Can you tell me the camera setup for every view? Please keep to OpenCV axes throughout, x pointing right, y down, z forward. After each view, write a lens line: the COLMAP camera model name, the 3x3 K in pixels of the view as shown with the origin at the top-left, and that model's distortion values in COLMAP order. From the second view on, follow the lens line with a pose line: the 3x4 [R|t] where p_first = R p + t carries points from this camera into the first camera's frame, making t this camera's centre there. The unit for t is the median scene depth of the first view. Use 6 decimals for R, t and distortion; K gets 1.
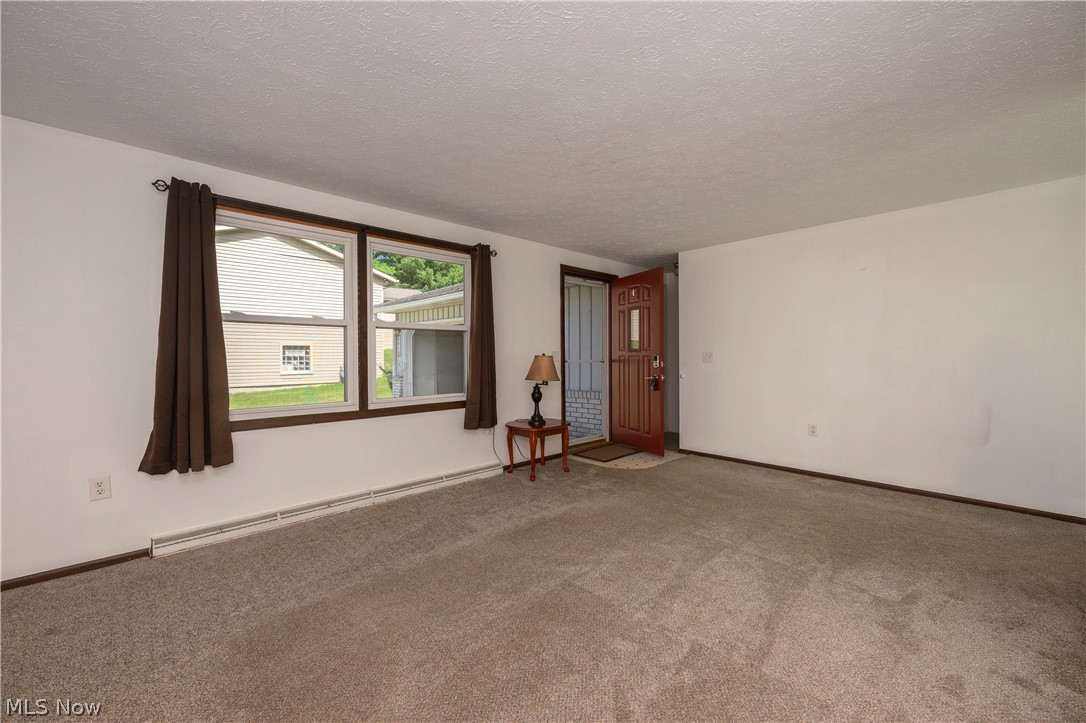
lens RADIAL K [[442.1, 0, 546.6], [0, 442.1, 359.3], [0, 0, 1]] dist [0.002394, 0.000209]
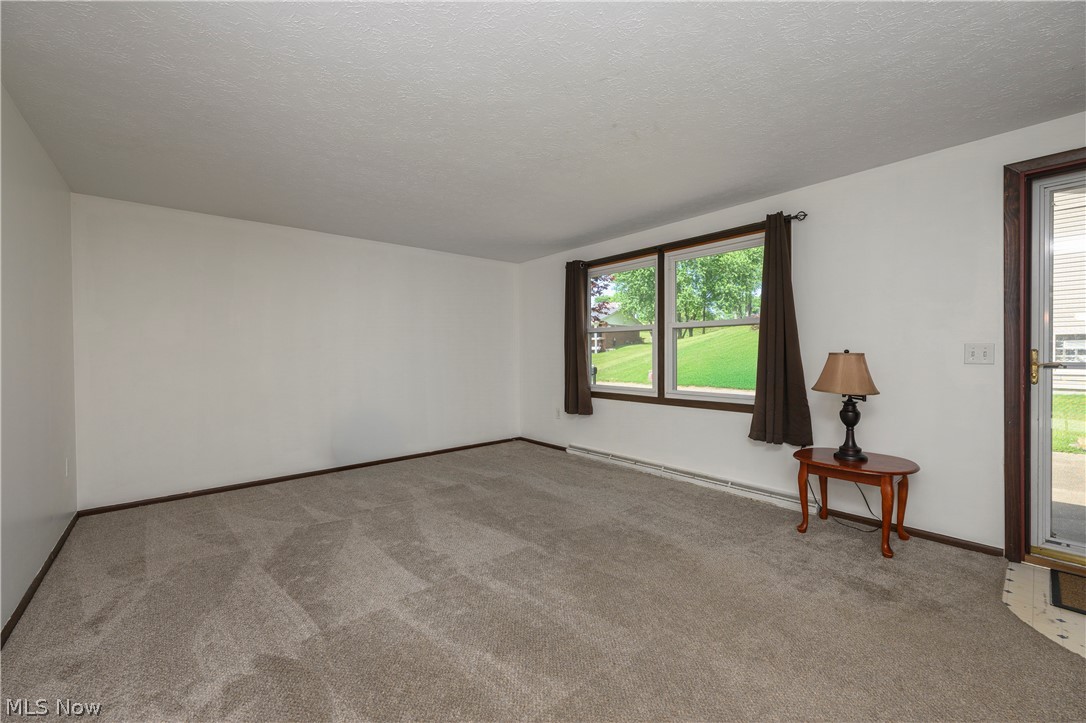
lens RADIAL K [[442.1, 0, 546.6], [0, 442.1, 359.3], [0, 0, 1]] dist [0.002394, 0.000209]
pose [[-0.073885, 0.019411, -0.997078, 0.684508], [-0.001609, 0.999807, 0.019584, -0.011579], [0.997265, 0.003052, -0.073840, 0.643870]]
